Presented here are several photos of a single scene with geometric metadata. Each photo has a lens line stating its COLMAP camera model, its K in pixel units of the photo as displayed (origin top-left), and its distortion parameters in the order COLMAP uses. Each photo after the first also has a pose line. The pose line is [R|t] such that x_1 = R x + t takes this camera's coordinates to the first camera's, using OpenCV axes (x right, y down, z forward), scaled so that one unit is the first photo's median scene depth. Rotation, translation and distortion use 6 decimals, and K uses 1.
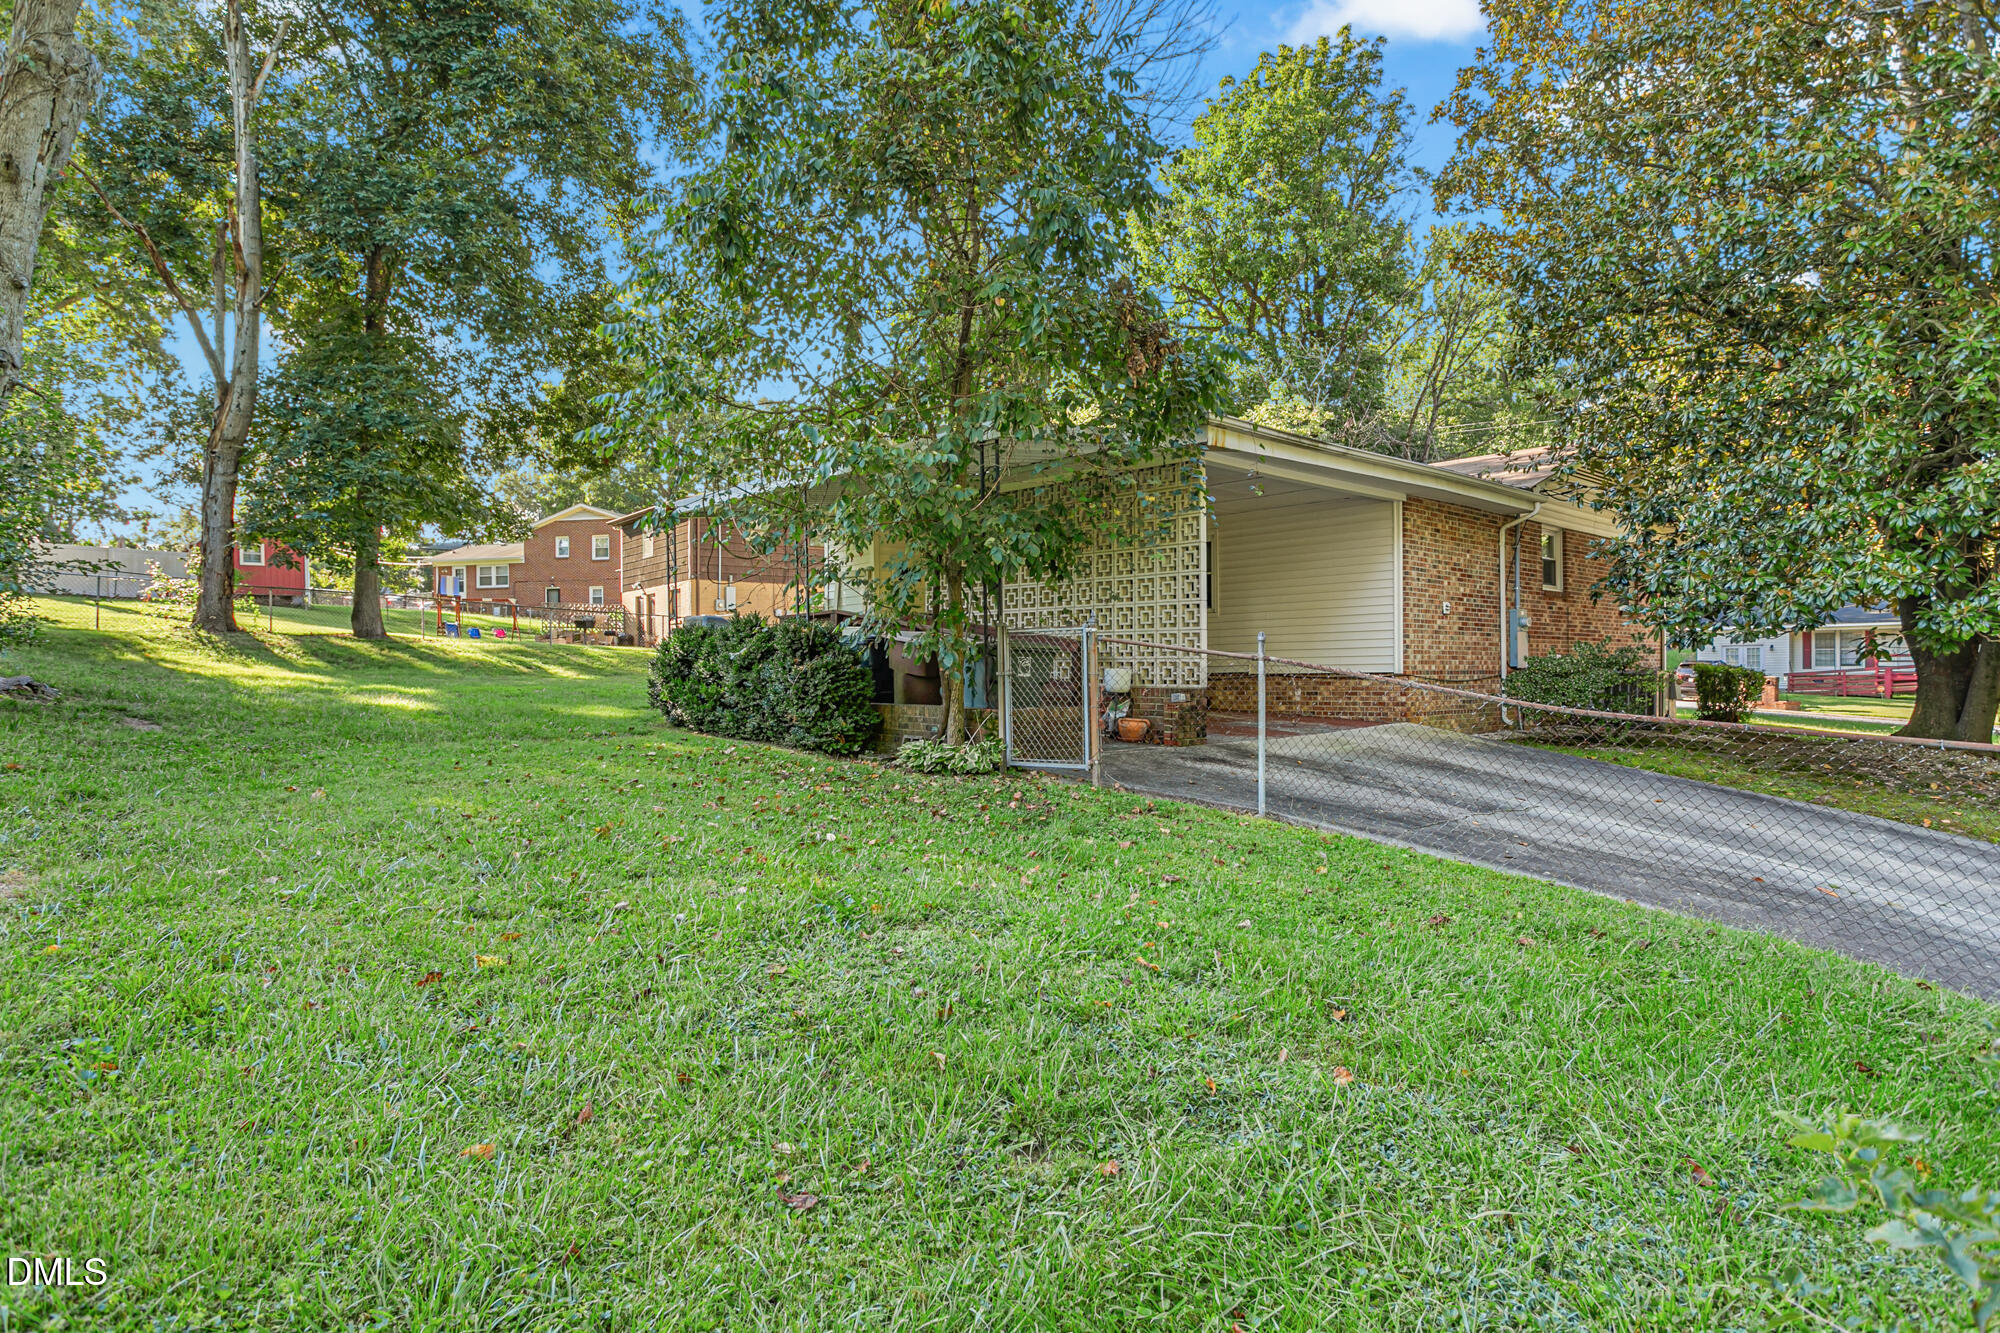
lens RADIAL K [[1152.7, 0, 998.5], [0, 1152.7, 667.2], [0, 0, 1]] dist [-0.006426, -0.000216]
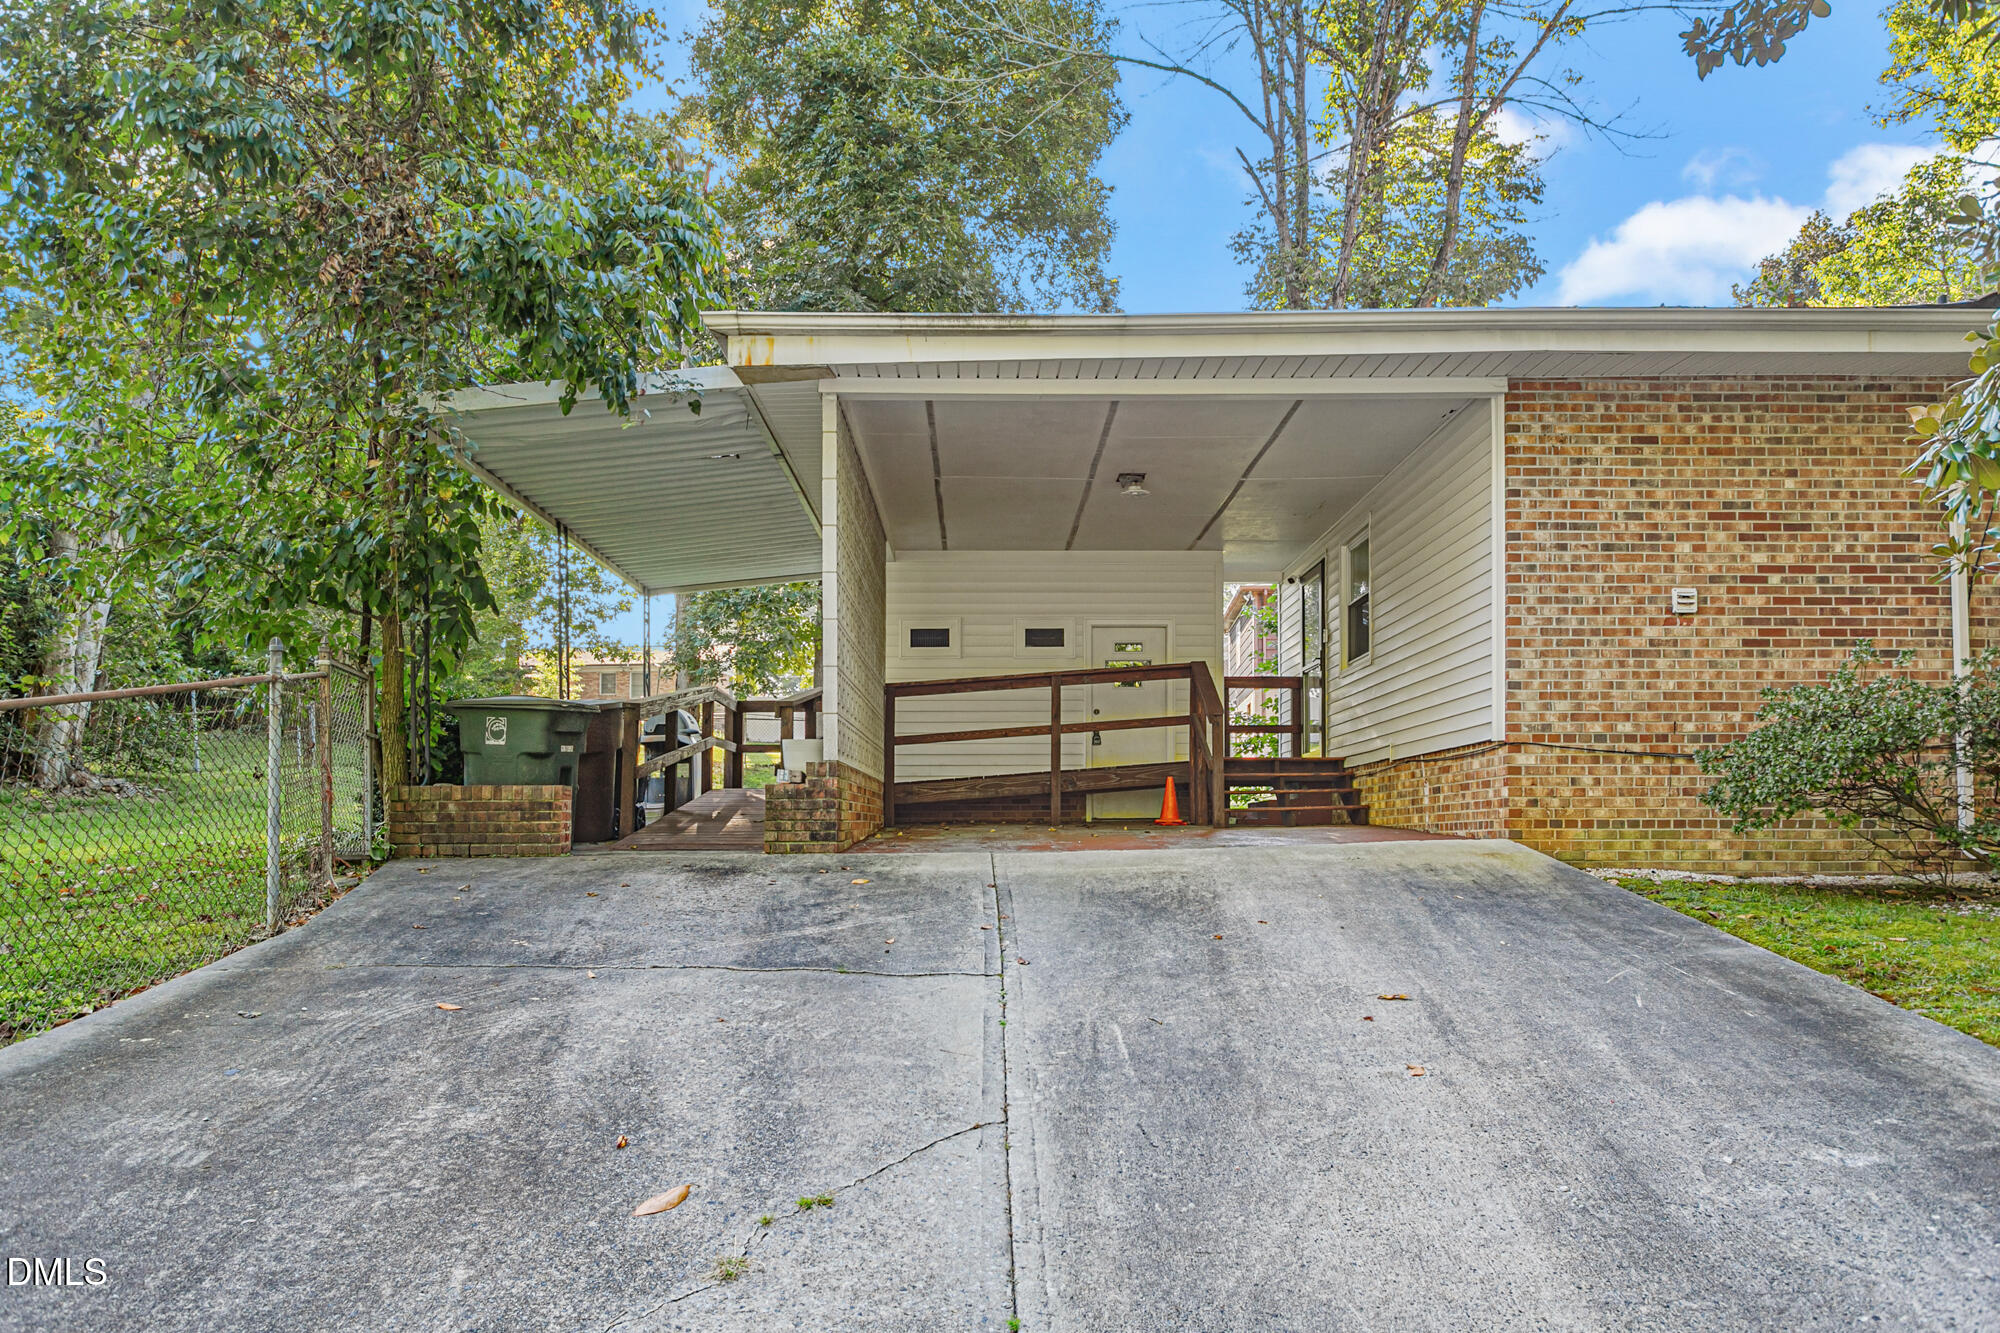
lens RADIAL K [[1404.9, 0, 989.4], [0, 1404.9, 814.7], [0, 0, 1]] dist [-0.001014, 0.004298]
pose [[0.732846, -0.008000, -0.680348, 0.596389], [0.002483, 0.999956, -0.009084, 0.042027], [0.680390, 0.004968, 0.732833, 0.406685]]
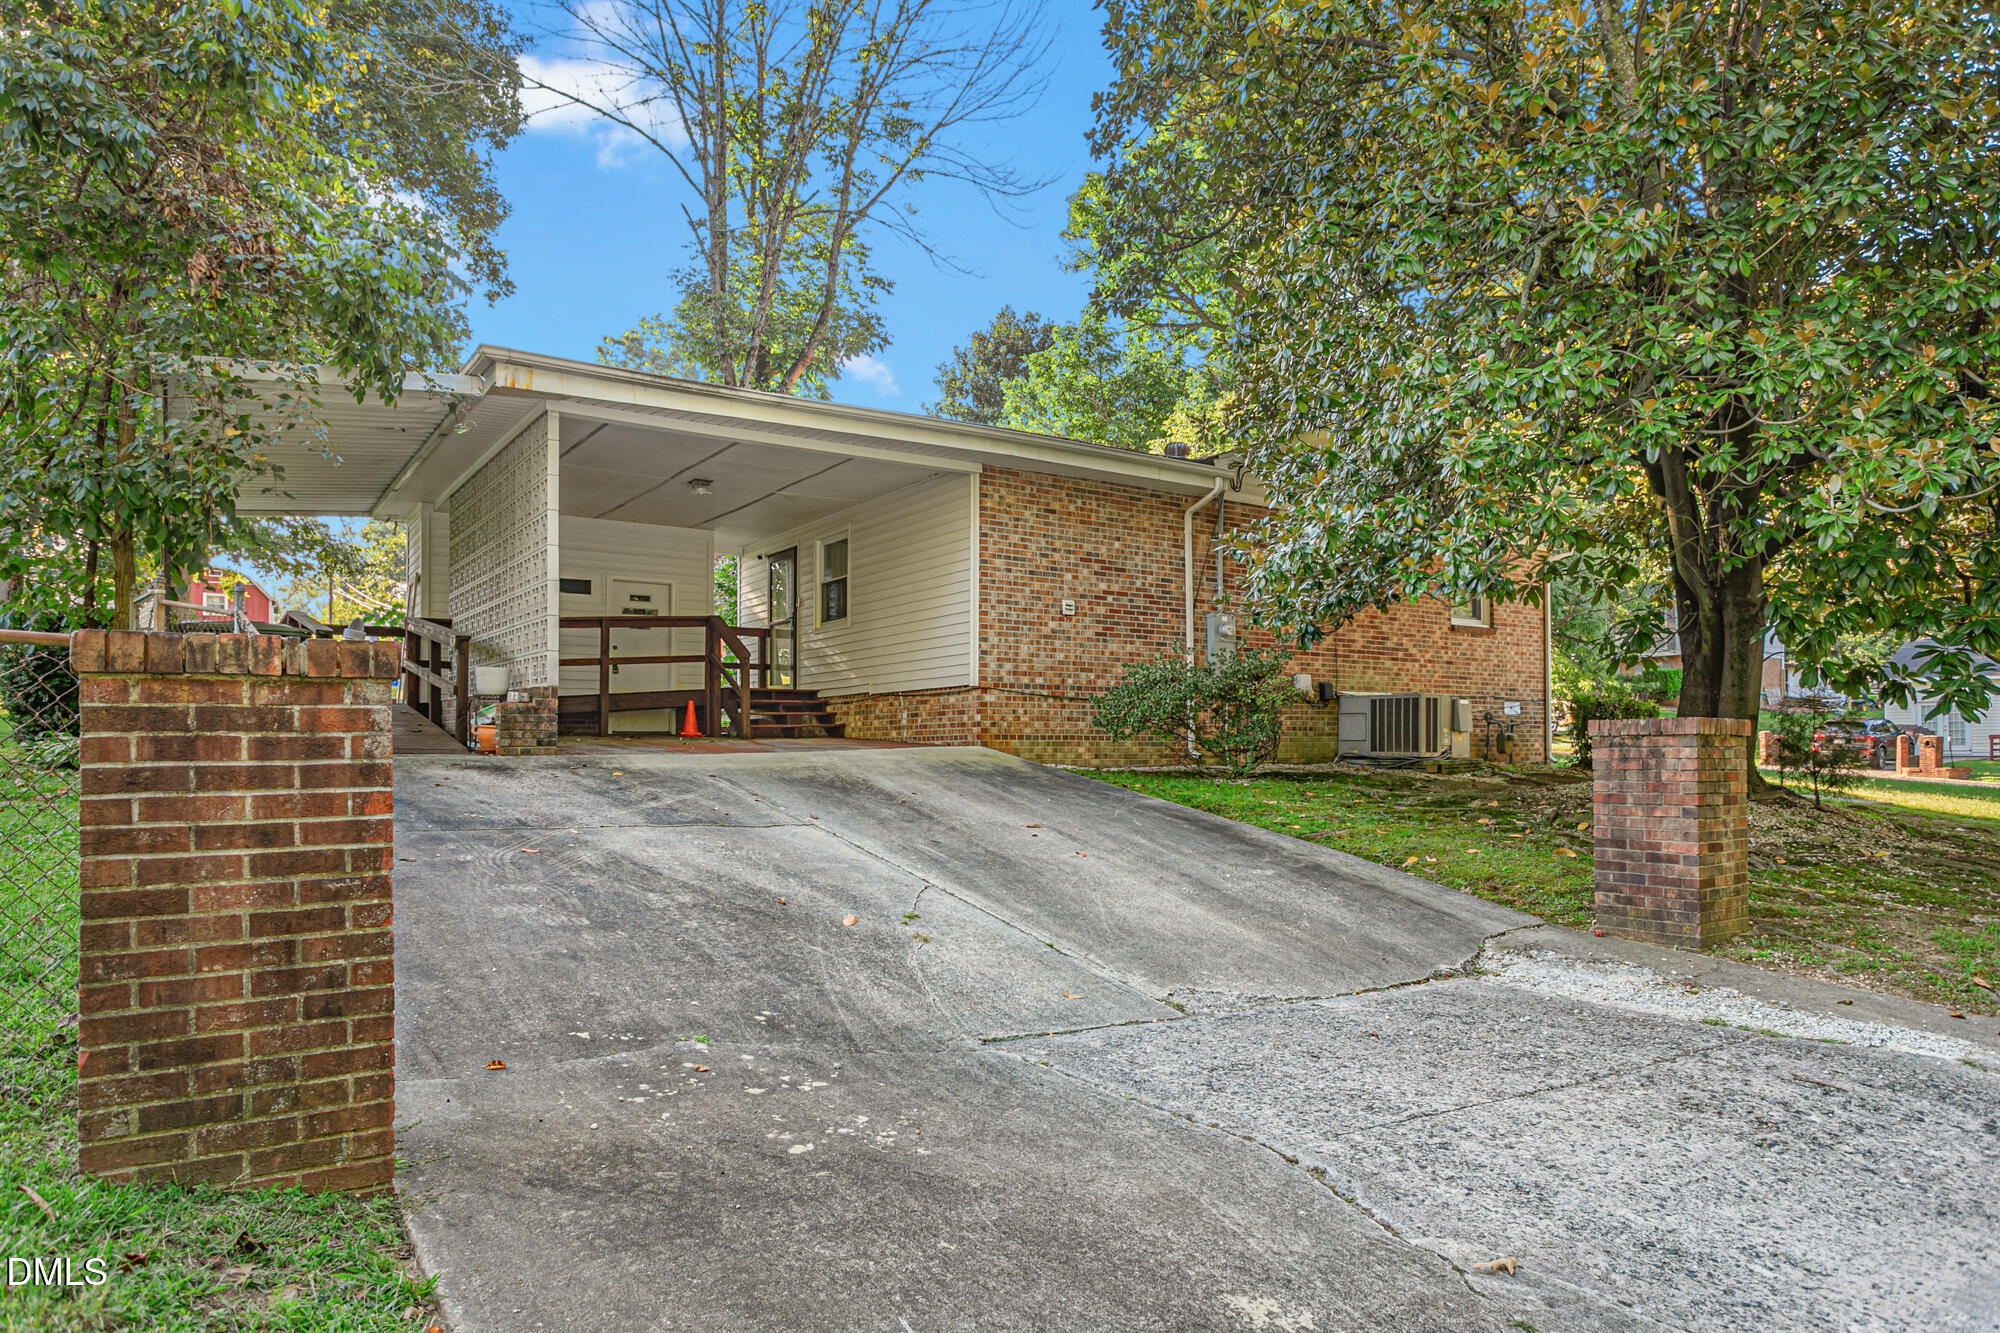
lens RADIAL K [[1270.7, 0, 1035.0], [0, 1270.7, 731.1], [0, 0, 1]] dist [0.000569, 0.000313]
pose [[0.989462, 0.000704, -0.144791, 0.517203], [-0.002123, 0.999951, -0.009644, 0.045396], [0.144778, 0.009850, 0.989415, 0.125715]]
